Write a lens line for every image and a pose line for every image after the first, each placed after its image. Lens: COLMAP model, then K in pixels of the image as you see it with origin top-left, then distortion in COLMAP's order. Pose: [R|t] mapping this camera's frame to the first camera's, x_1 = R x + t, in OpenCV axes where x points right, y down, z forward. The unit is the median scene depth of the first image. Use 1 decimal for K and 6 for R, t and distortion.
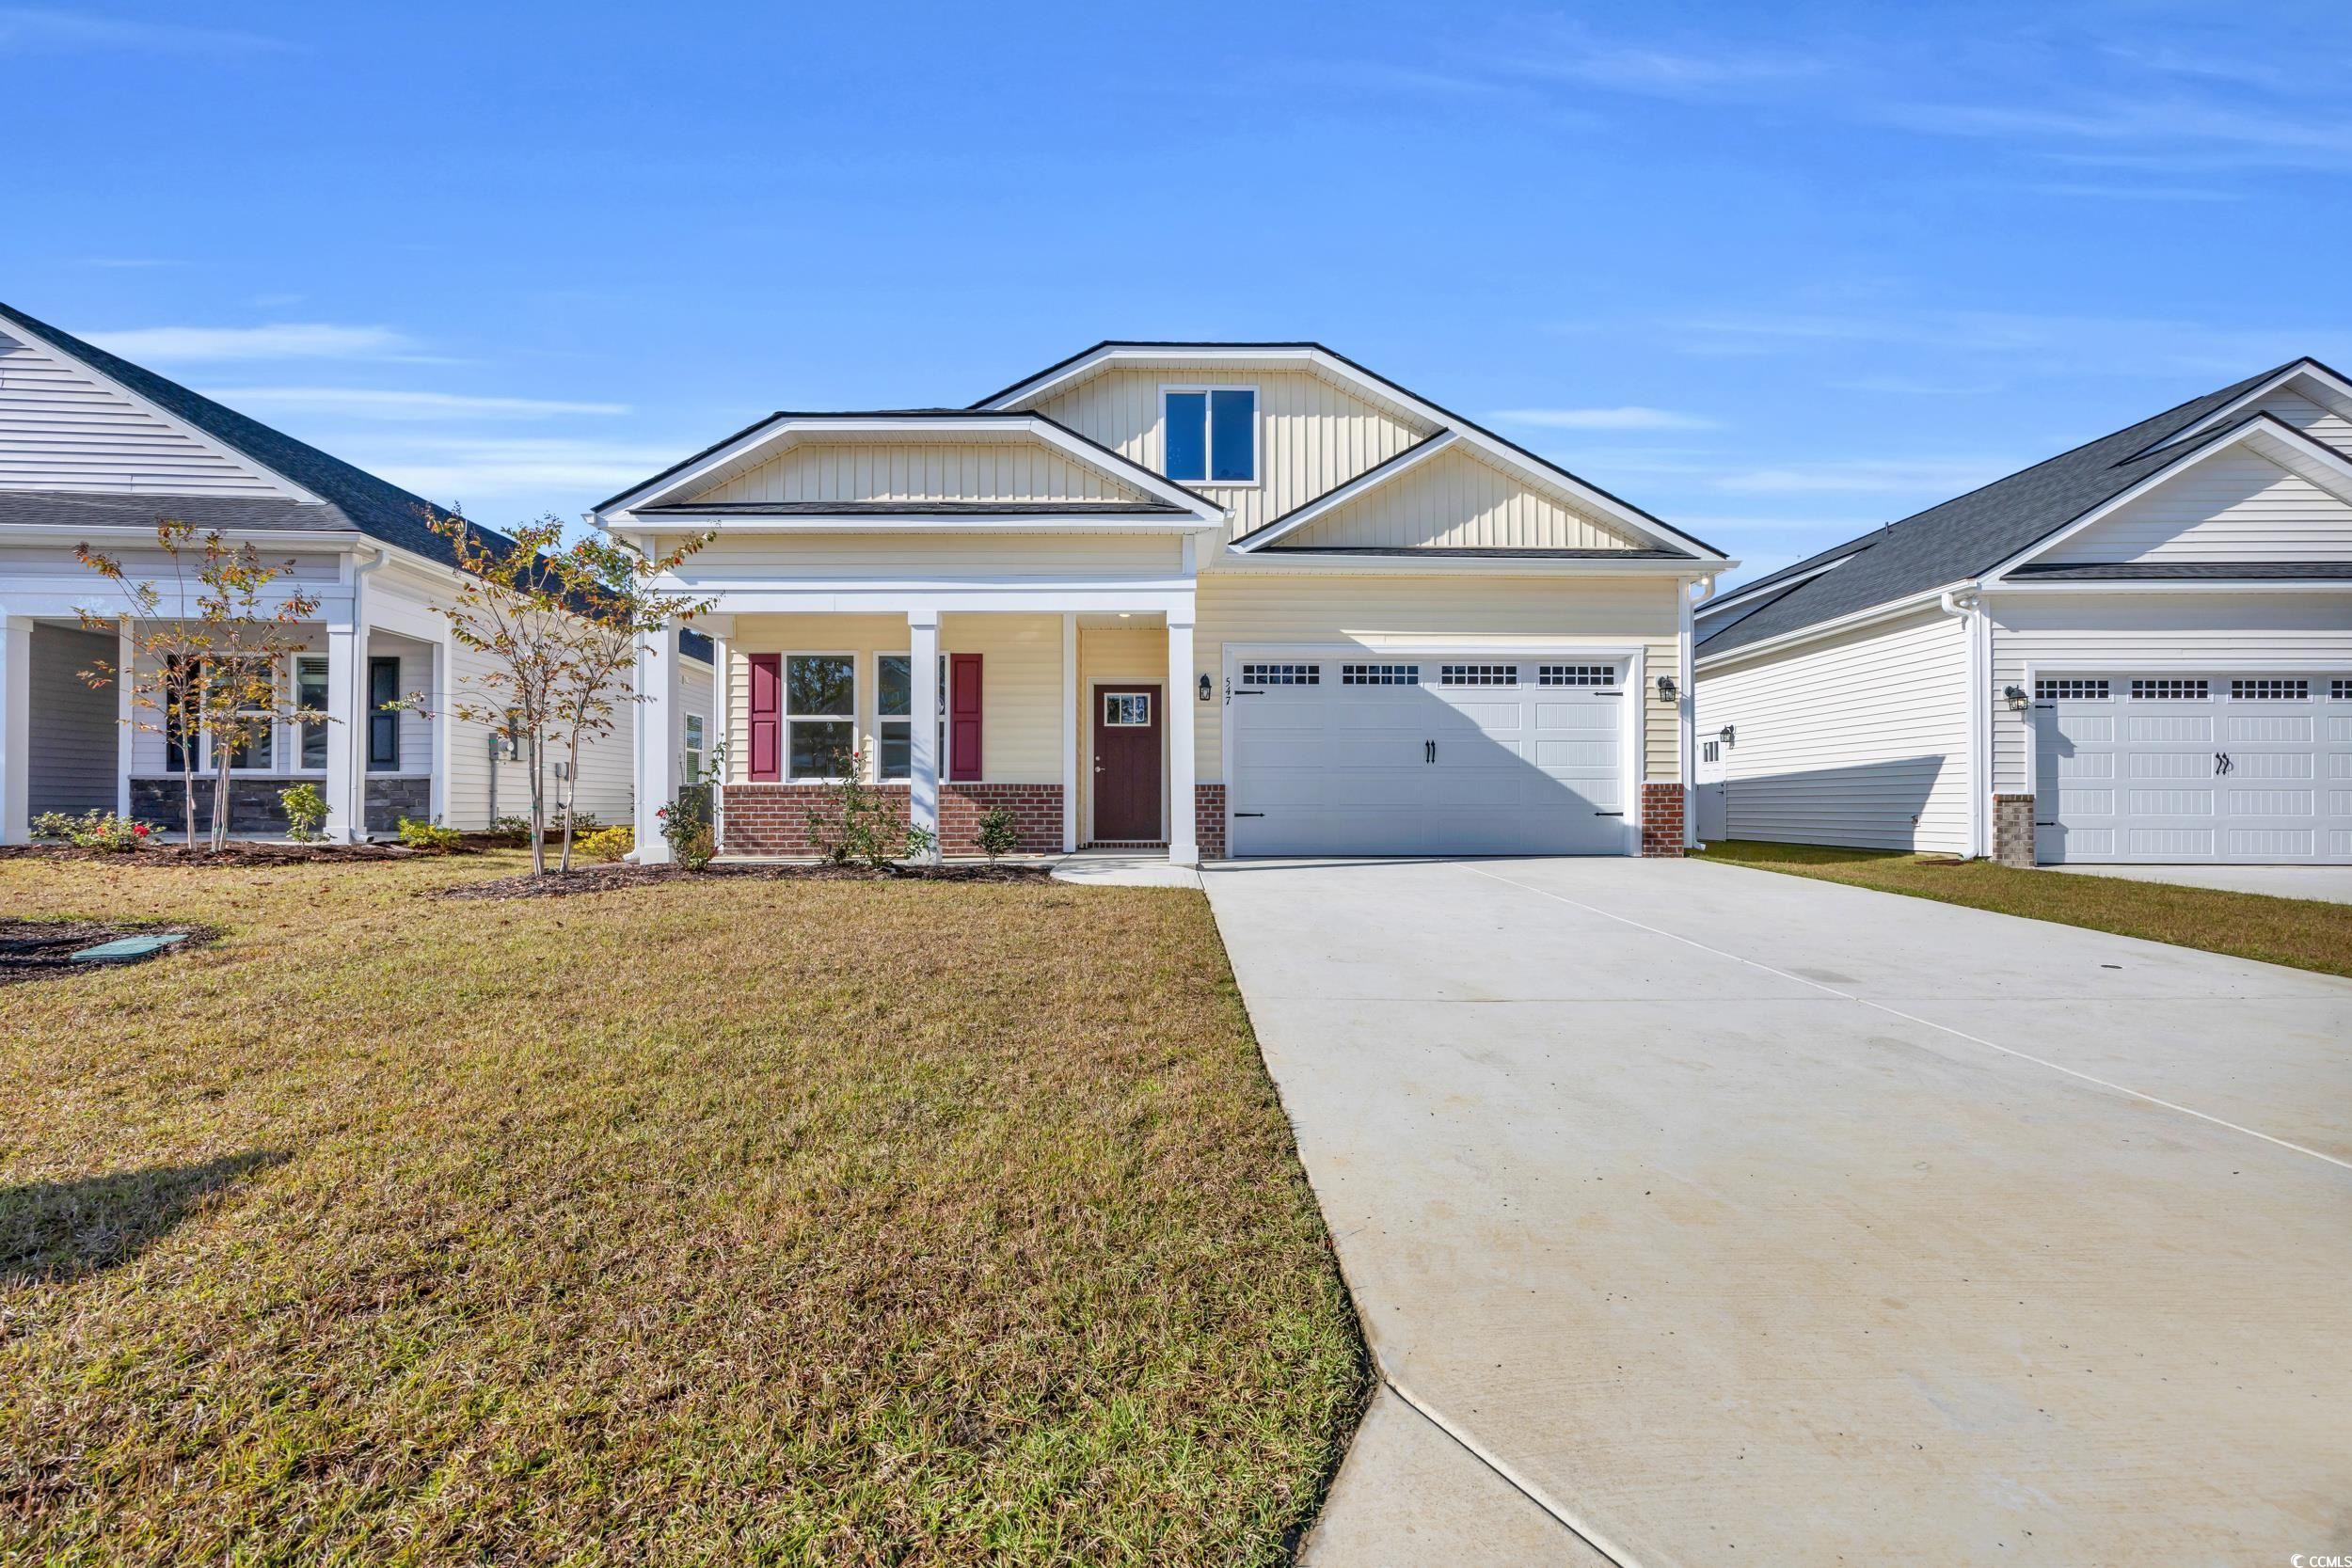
lens RADIAL K [[915.6, 0, 1190.6], [0, 915.6, 792.7], [0, 0, 1]] dist [-0.014809, 0.000085]
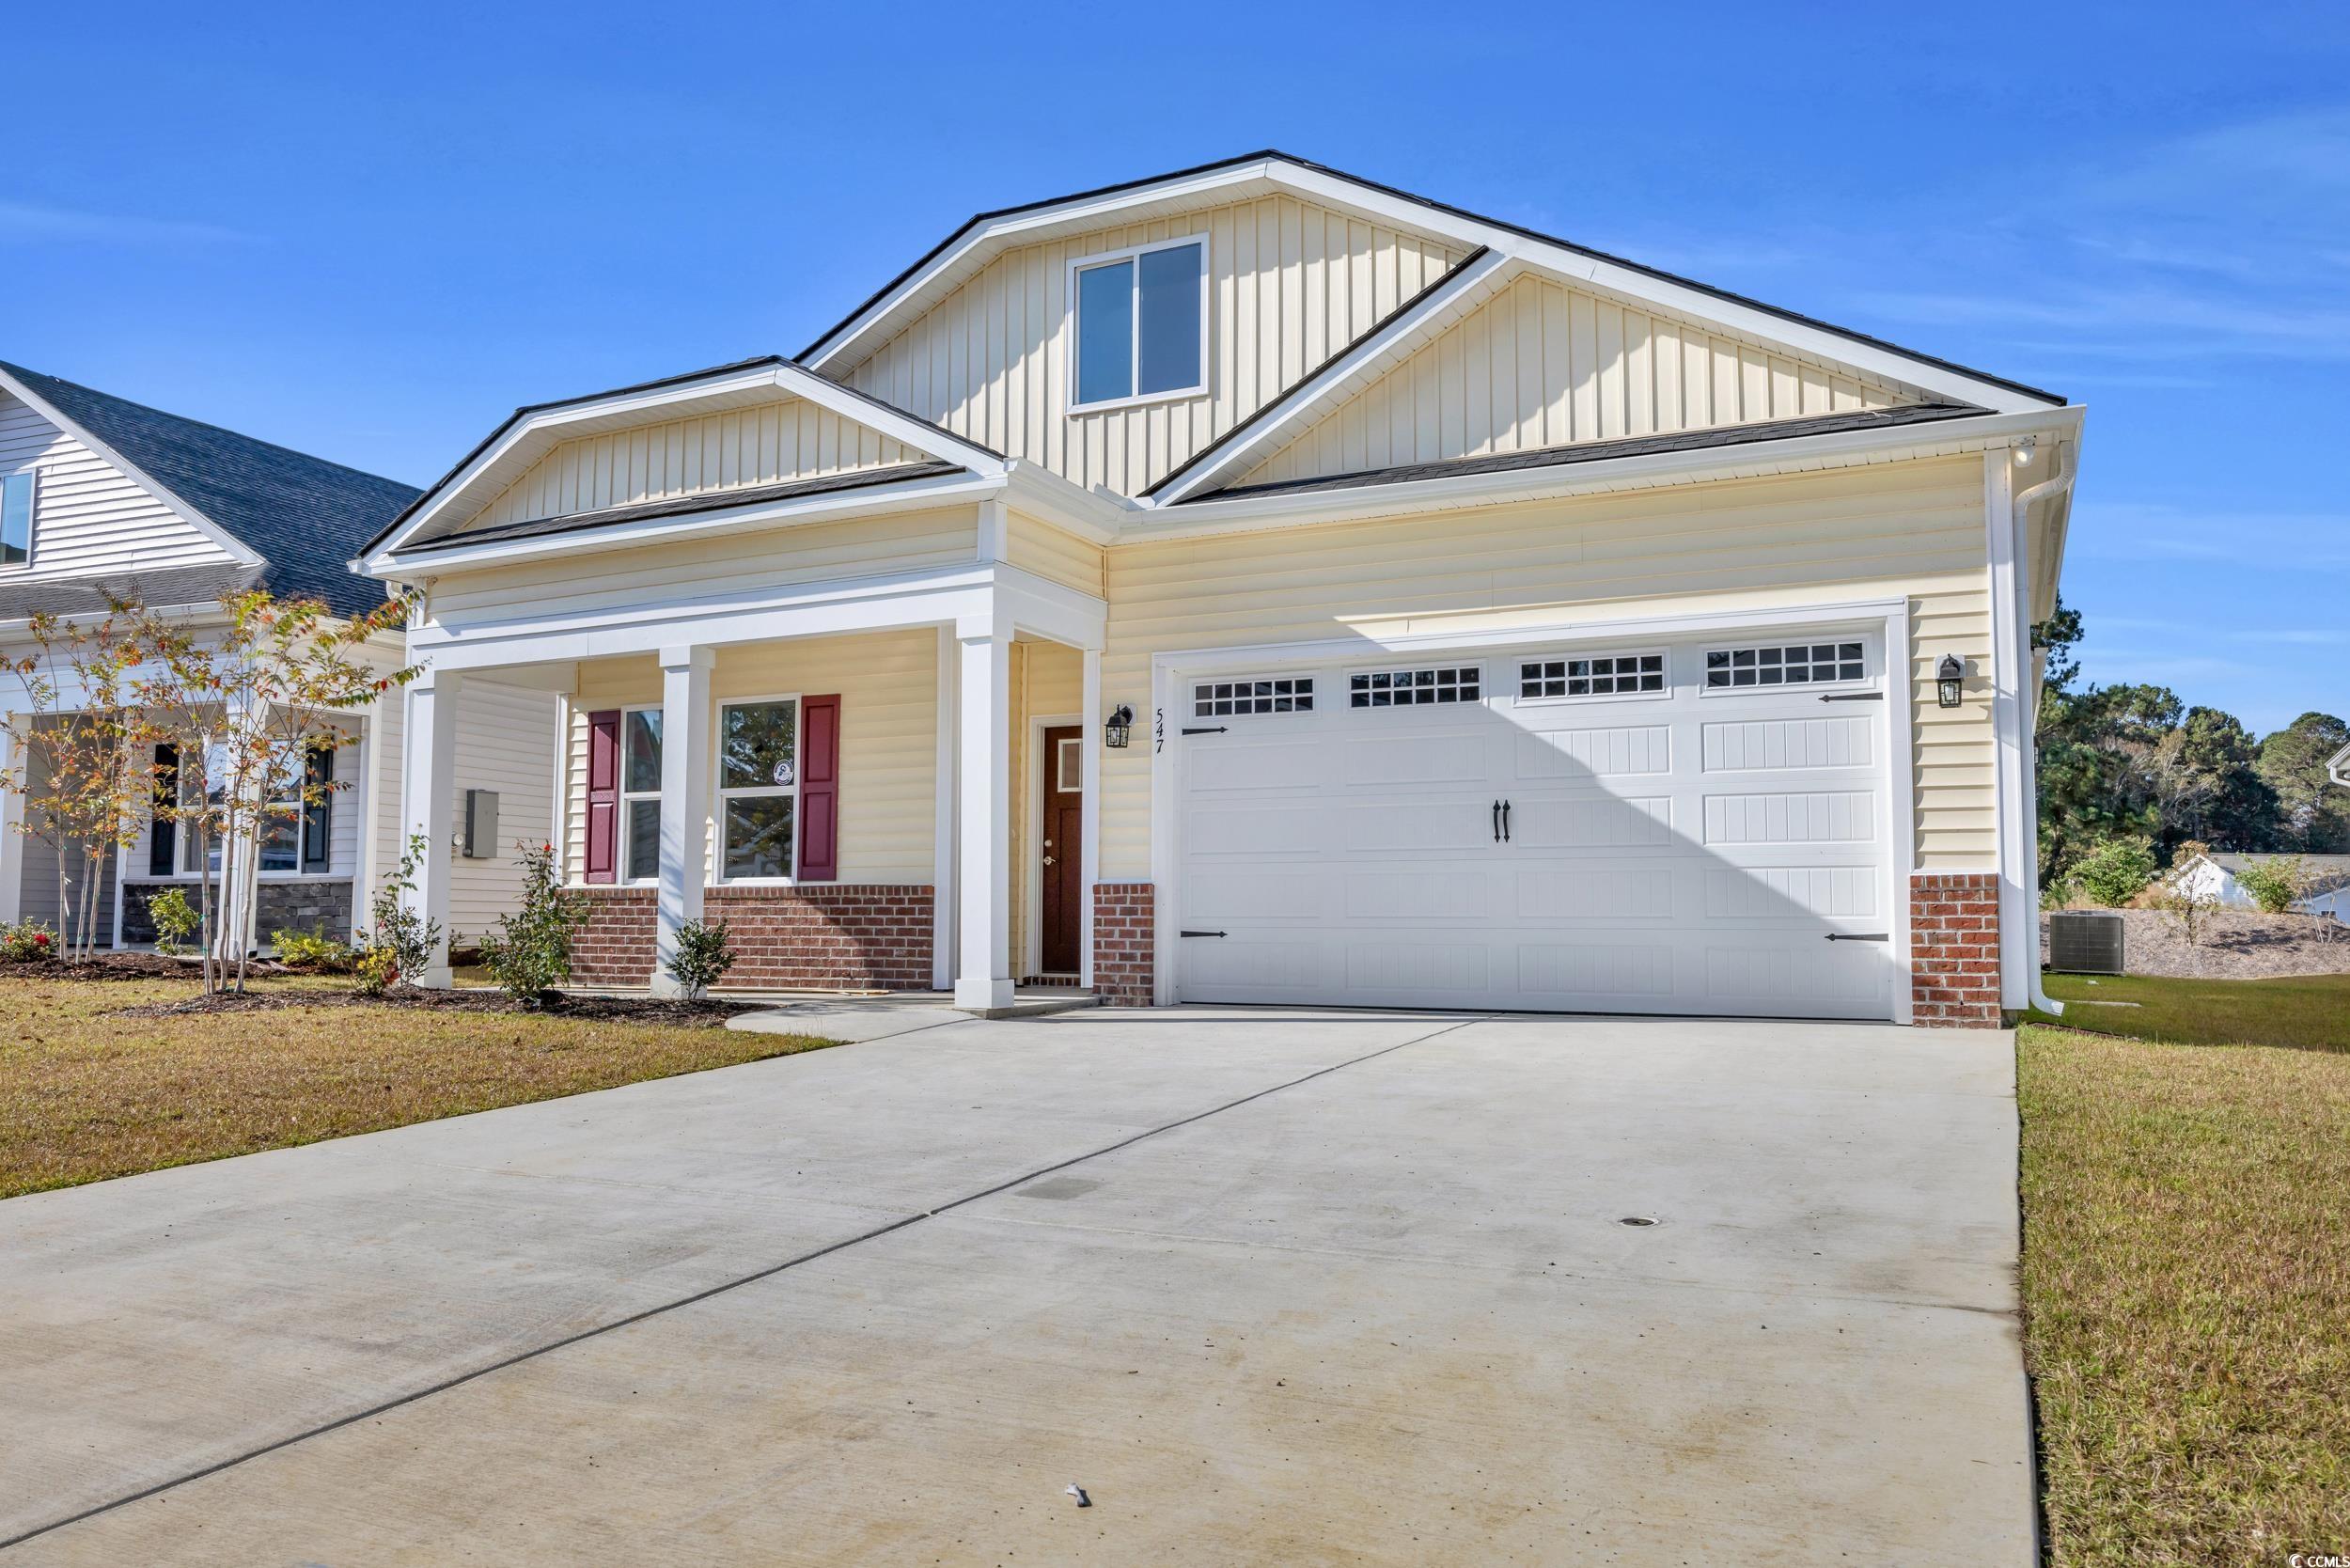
lens RADIAL K [[1669.9, 0, 1170.6], [0, 1669.9, 778.2], [0, 0, 1]] dist [-0.028798, -0.003729]
pose [[0.884878, -0.035913, -0.464436, 0.559056], [0.003658, 0.997529, -0.070164, -0.000865], [0.465808, 0.060388, 0.882823, 0.019978]]
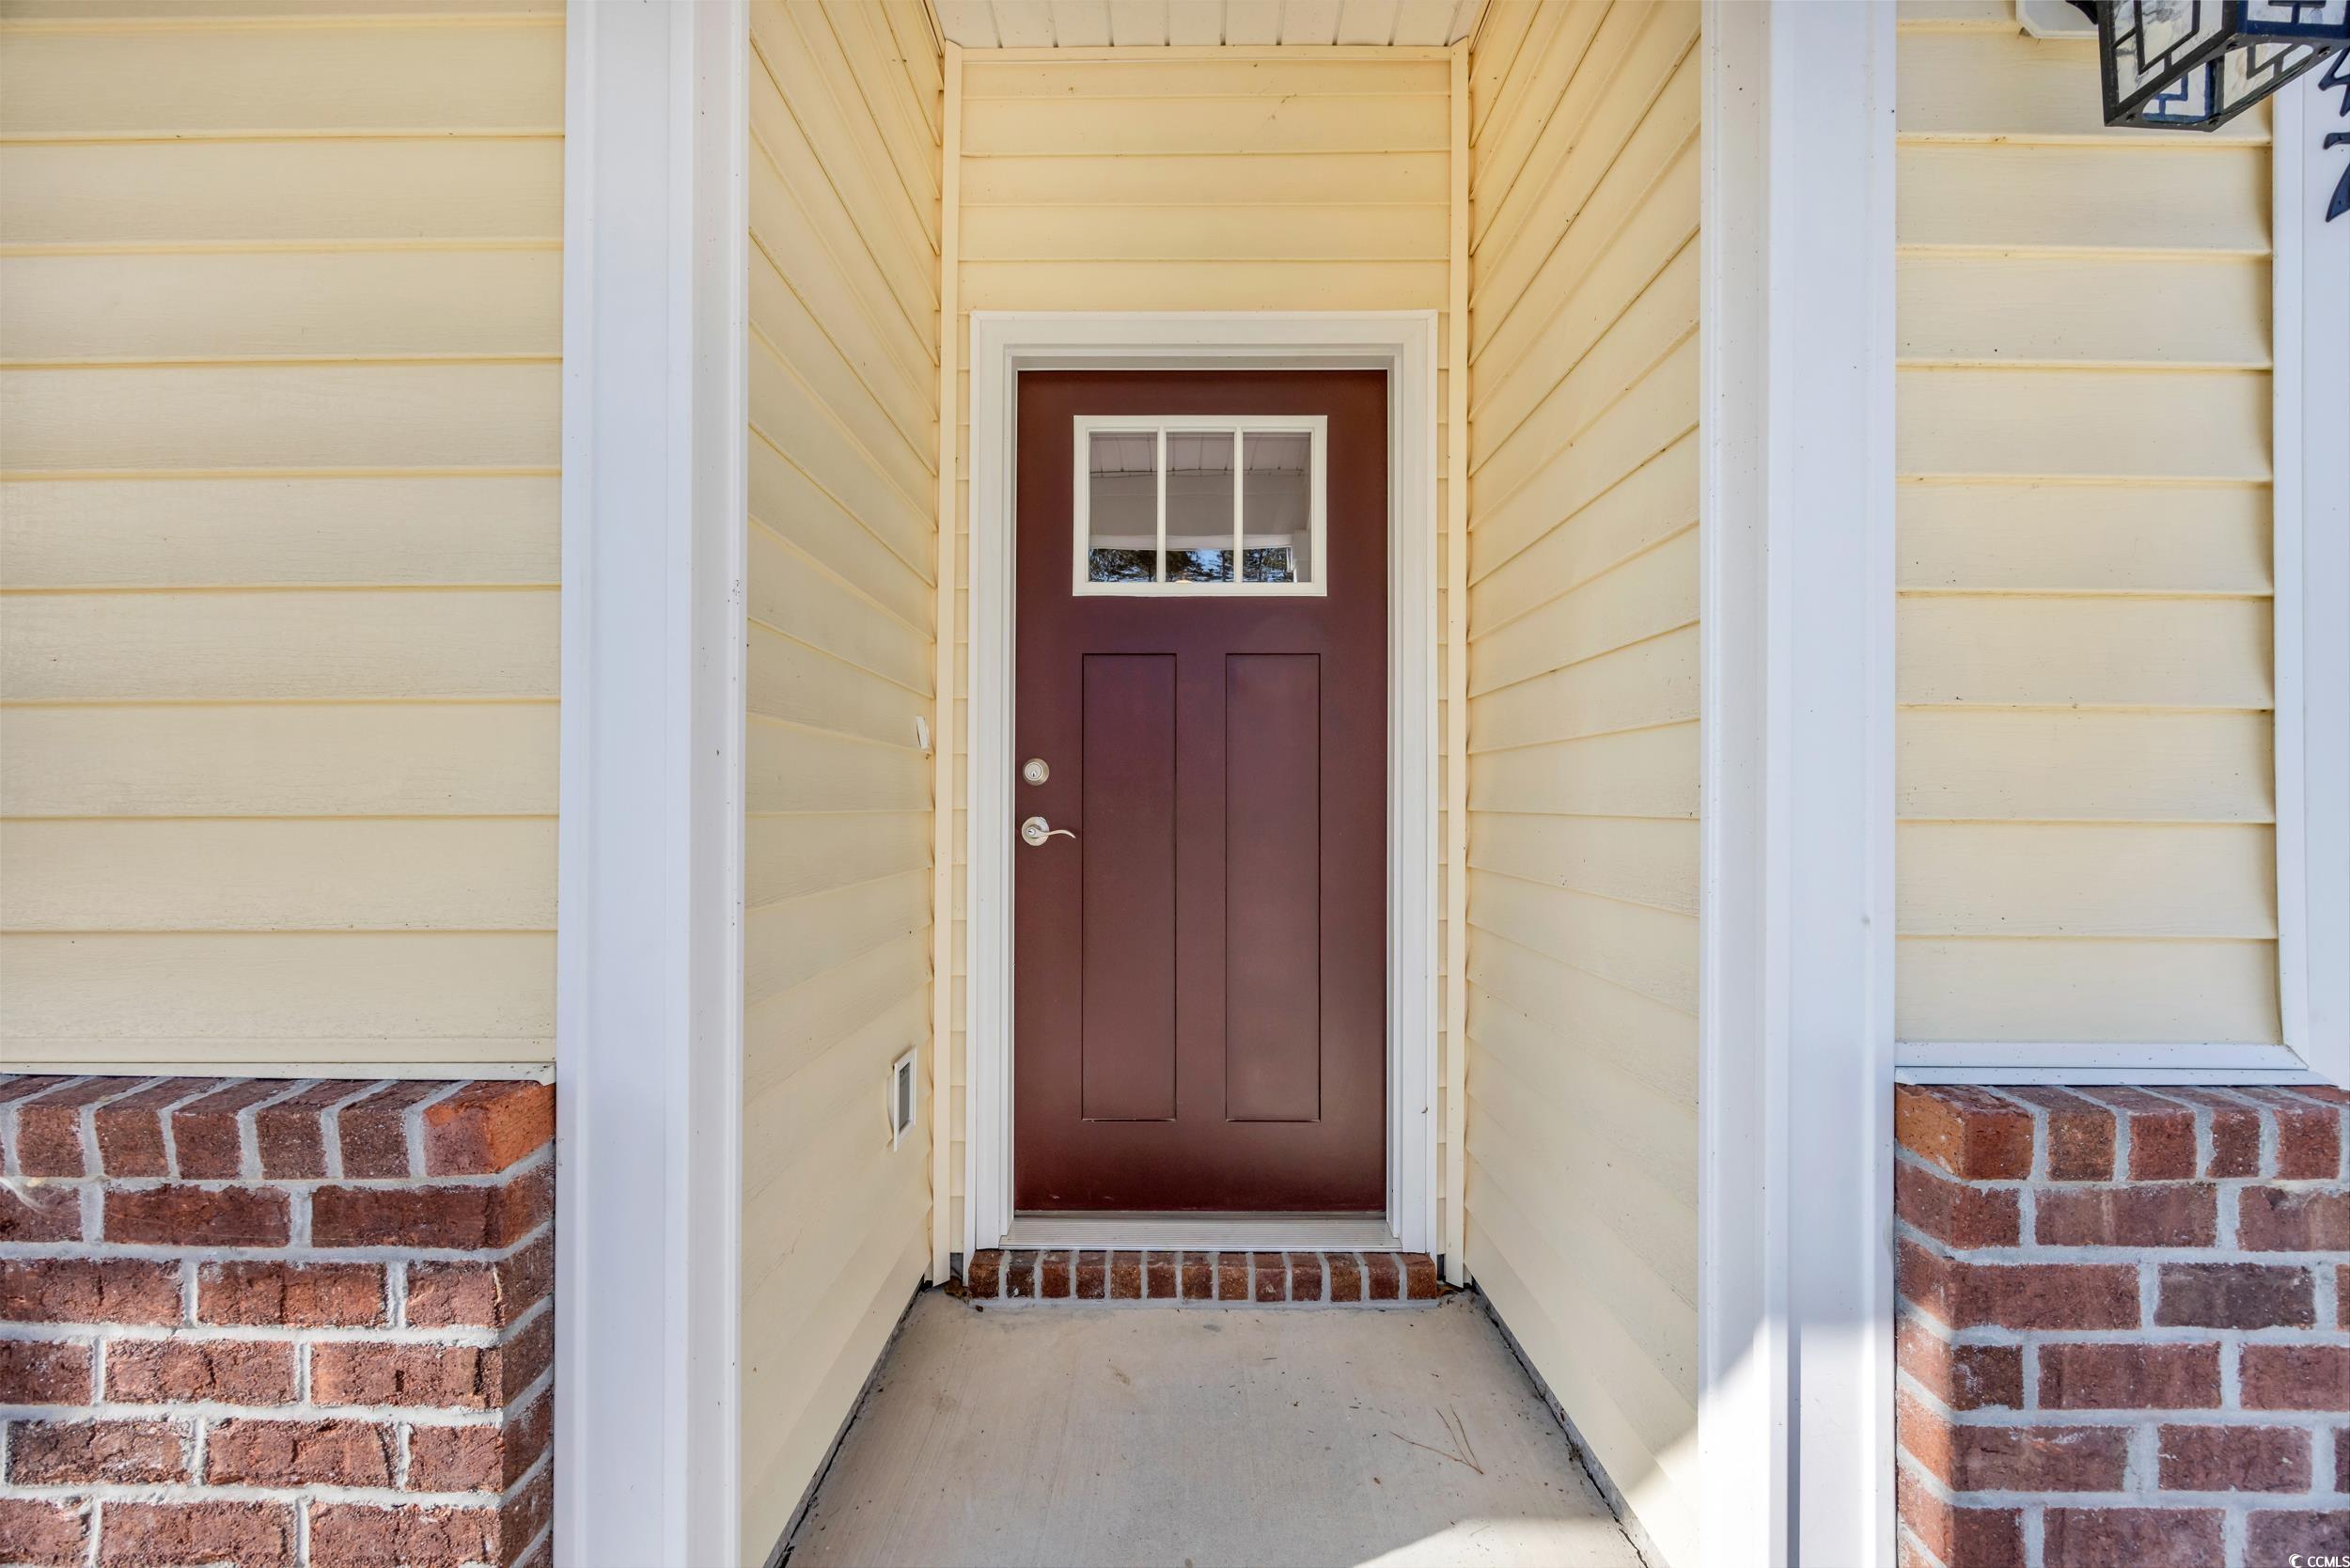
lens RADIAL K [[914.9, 0, 1180.9], [0, 914.9, 794.0], [0, 0, 1]] dist [-0.014809, 0.000085]
pose [[0.999448, 0.007346, -0.032412, -0.073639], [-0.007447, 0.999968, -0.002986, -0.035576], [0.032389, 0.003225, 0.999470, 0.898878]]
